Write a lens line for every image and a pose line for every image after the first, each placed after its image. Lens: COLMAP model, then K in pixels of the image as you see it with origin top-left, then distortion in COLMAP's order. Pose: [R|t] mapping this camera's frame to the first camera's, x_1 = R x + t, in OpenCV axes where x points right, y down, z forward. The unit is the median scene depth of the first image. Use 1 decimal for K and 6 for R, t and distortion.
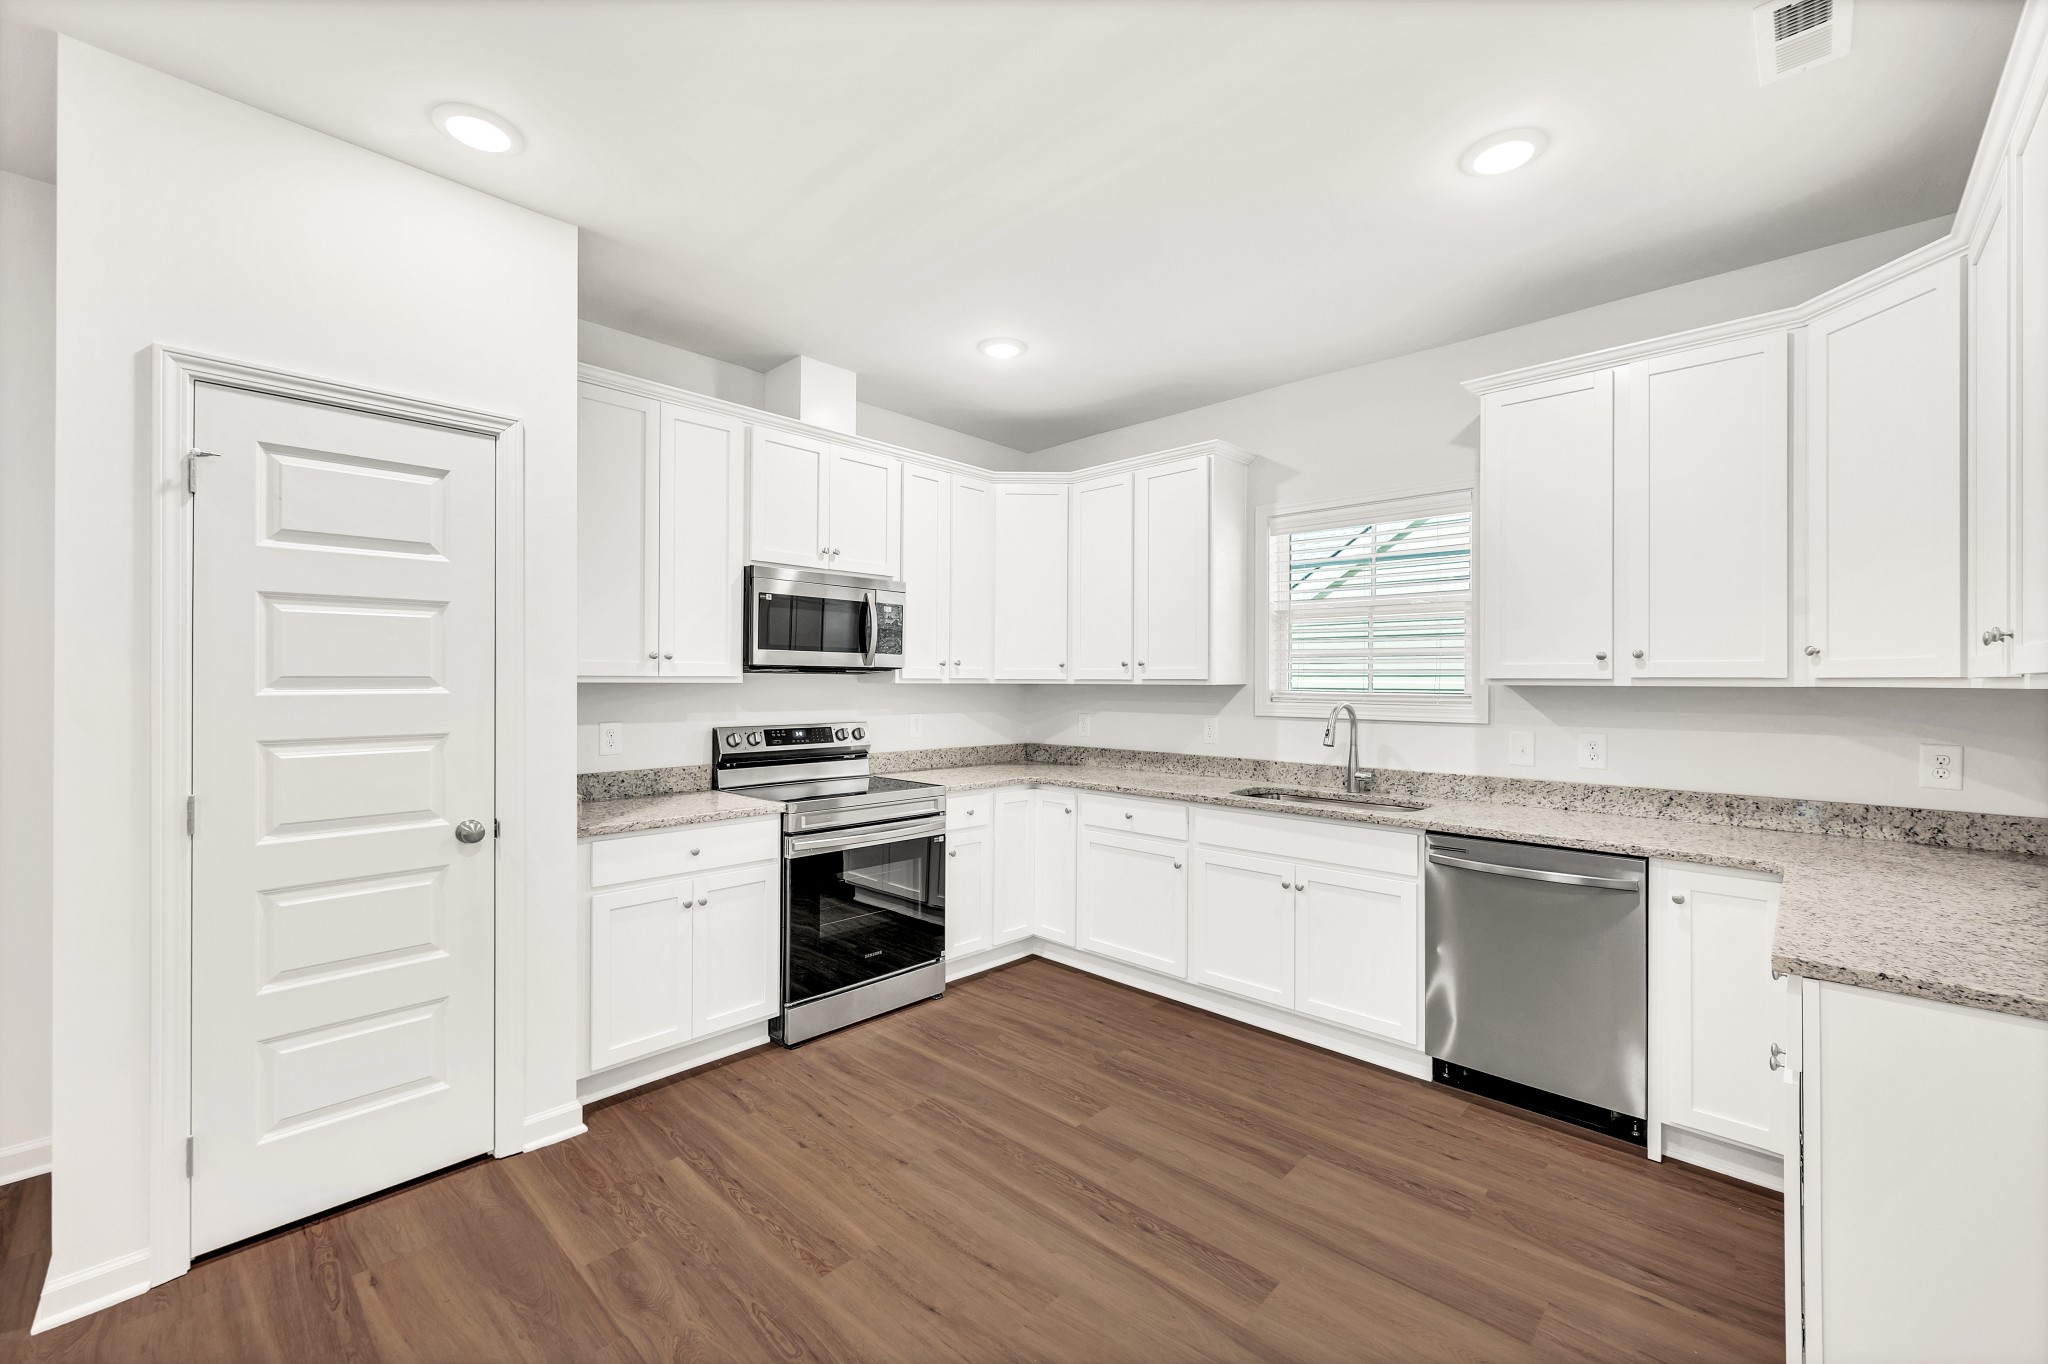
lens RADIAL K [[823.3, 0, 1091.9], [0, 823.3, 675.7], [0, 0, 1]] dist [0.003985, -0.000547]
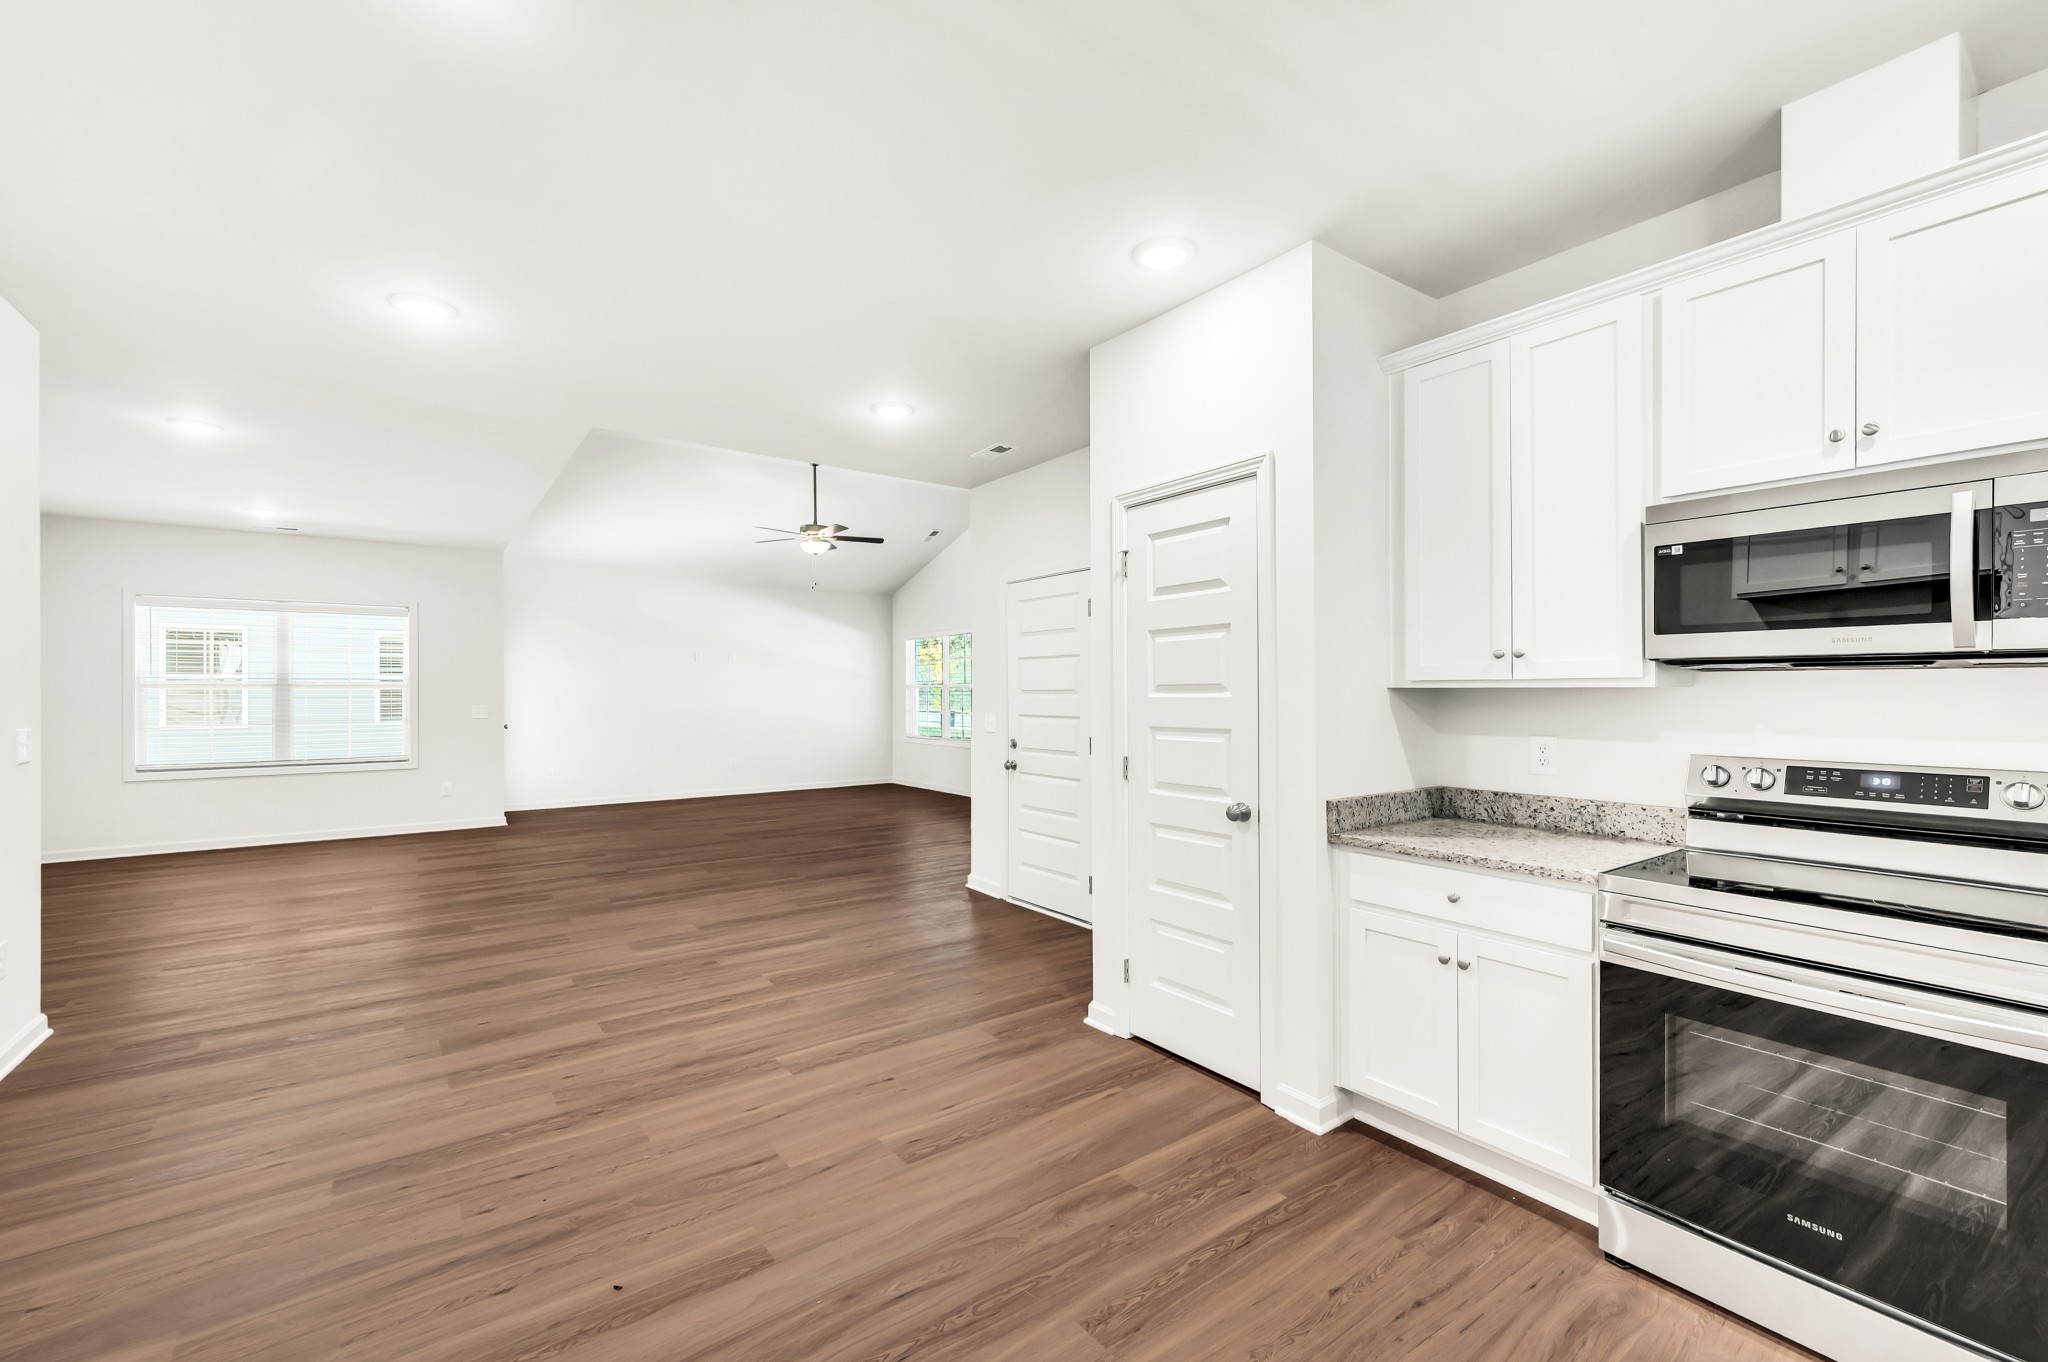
lens RADIAL K [[823.3, 0, 994.7], [0, 823.3, 691.7], [0, 0, 1]] dist [0.003985, -0.000547]
pose [[-0.226270, -0.002714, -0.974061, 0.387437], [0.007262, 0.999964, -0.004473, 0.013287], [0.974038, -0.008086, -0.226242, 0.725175]]
